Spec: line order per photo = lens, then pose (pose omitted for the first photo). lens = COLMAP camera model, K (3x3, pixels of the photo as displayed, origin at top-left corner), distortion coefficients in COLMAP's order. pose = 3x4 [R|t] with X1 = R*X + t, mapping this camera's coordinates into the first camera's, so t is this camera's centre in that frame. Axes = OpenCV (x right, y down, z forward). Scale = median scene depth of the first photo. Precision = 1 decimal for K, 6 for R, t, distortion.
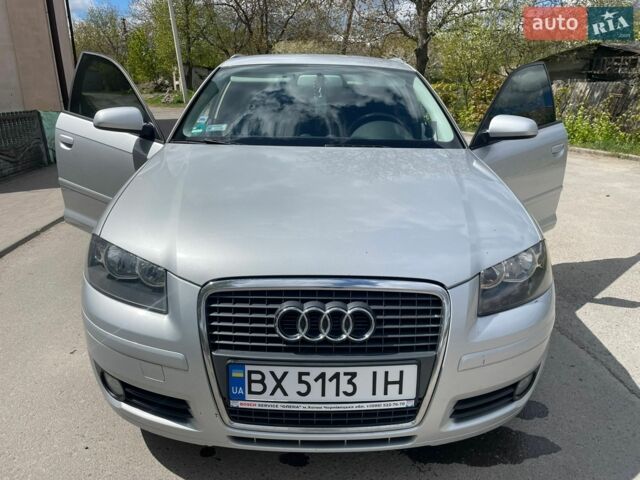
lens RADIAL K [[501.6, 0, 320.0], [0, 501.6, 240.0], [0, 0, 1]] dist [0.046230, -0.015804]
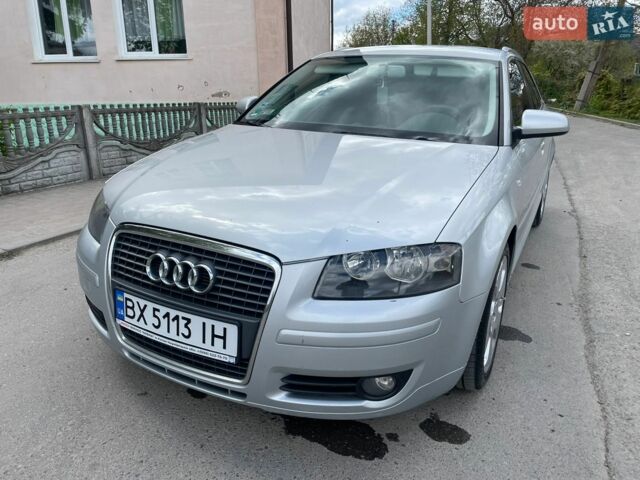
lens RADIAL K [[501.6, 0, 320.0], [0, 501.6, 240.0], [0, 0, 1]] dist [0.046230, -0.015804]
pose [[0.867185, 0.160649, -0.471362, 0.834013], [-0.159415, 0.986281, 0.042861, -0.010806], [0.471781, 0.037973, 0.880898, 0.119549]]
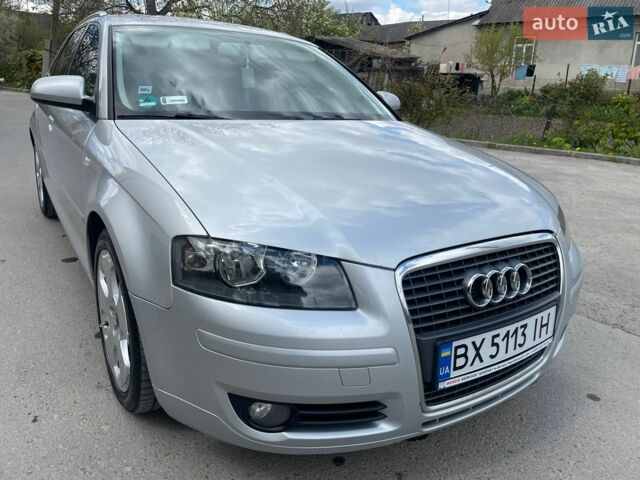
lens RADIAL K [[501.6, 0, 320.0], [0, 501.6, 240.0], [0, 0, 1]] dist [0.046230, -0.015804]
pose [[0.846845, -0.145560, 0.511533, -0.819457], [0.129045, 0.989313, 0.067882, -0.042158], [-0.515947, 0.008525, 0.856578, 0.301077]]
